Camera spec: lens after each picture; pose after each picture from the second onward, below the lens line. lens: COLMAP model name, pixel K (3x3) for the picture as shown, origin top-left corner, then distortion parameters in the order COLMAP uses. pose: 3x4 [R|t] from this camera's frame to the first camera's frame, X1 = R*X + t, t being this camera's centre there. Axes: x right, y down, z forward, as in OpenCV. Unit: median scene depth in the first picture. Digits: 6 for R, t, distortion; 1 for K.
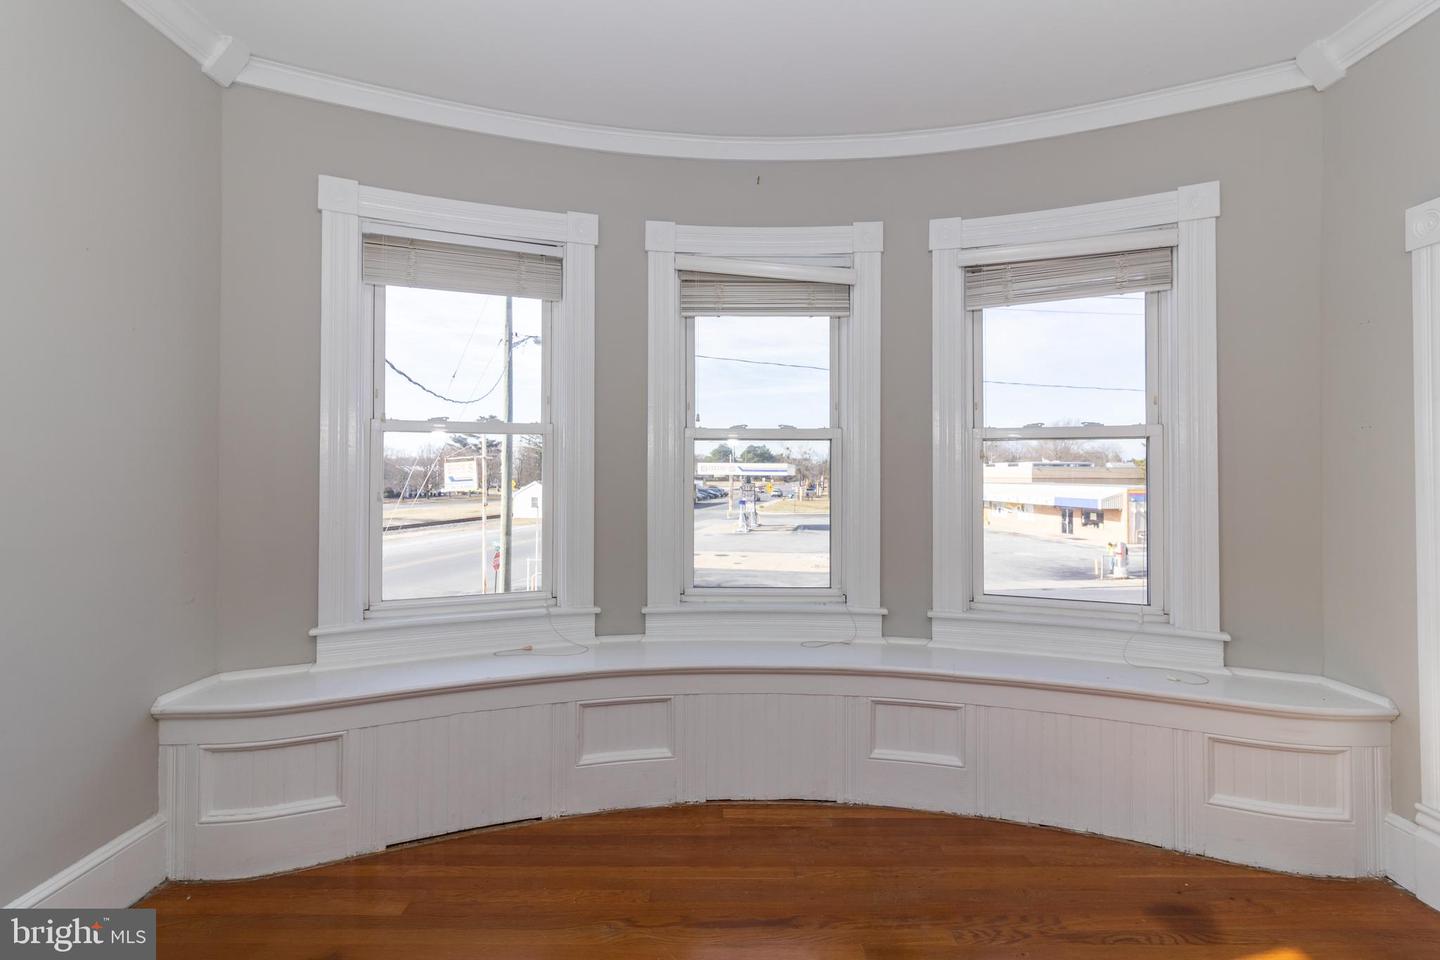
lens RADIAL K [[672.6, 0, 731.3], [0, 672.6, 458.5], [0, 0, 1]] dist [-0.000718, -0.000171]
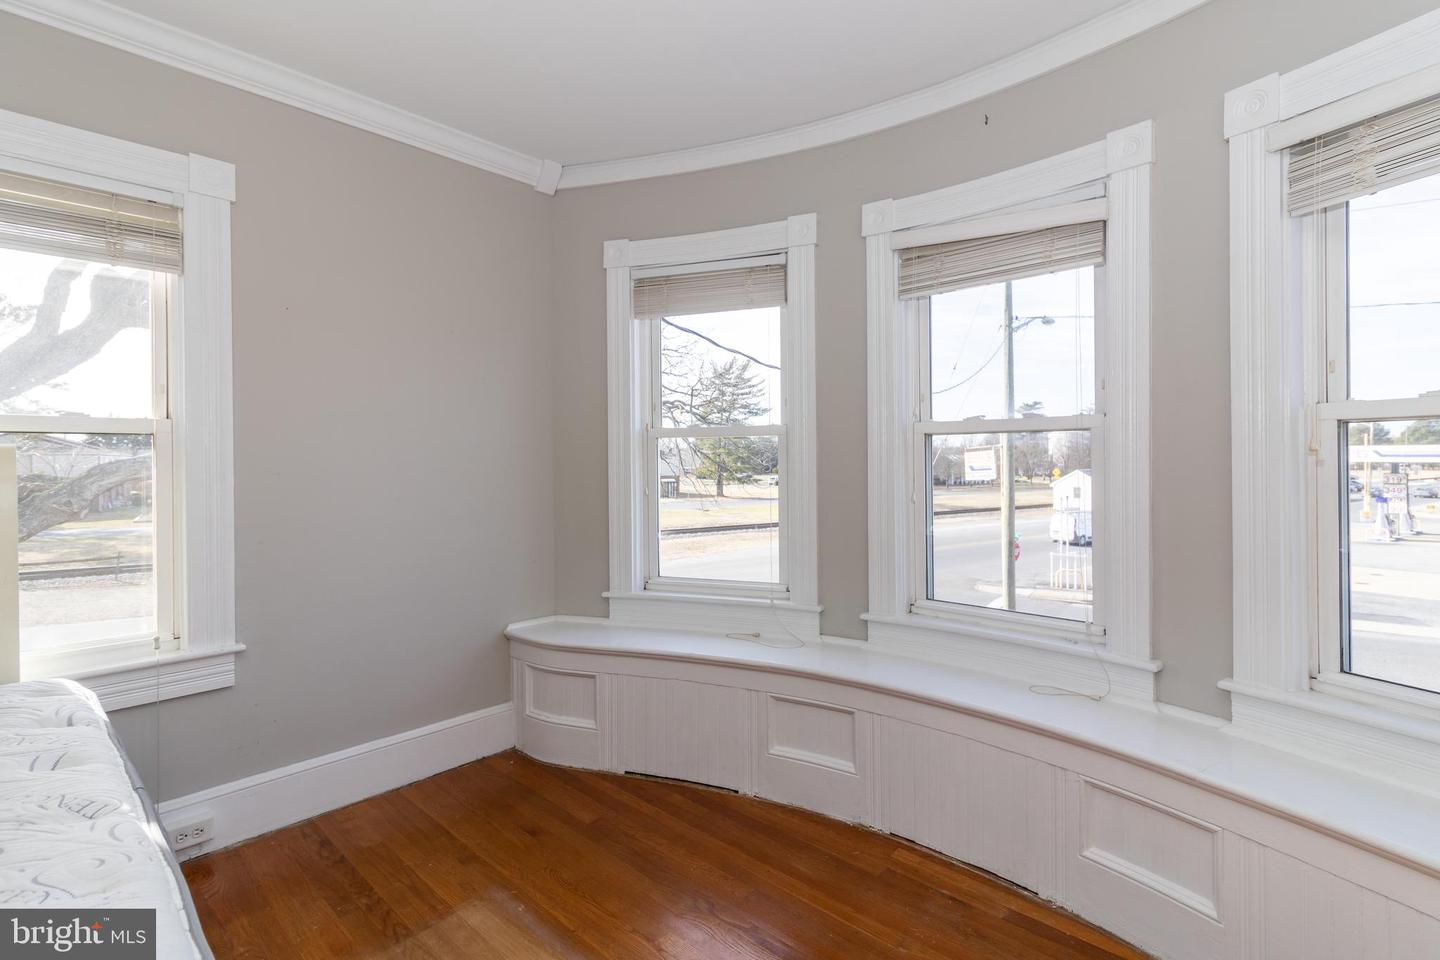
lens RADIAL K [[676.8, 0, 721.0], [0, 676.8, 461.6], [0, 0, 1]] dist [0.001326, 0.000590]
pose [[0.736336, -0.007995, -0.676569, 0.423317], [0.020598, 0.999732, 0.010604, -0.009279], [0.676303, -0.021744, 0.736303, 0.182360]]
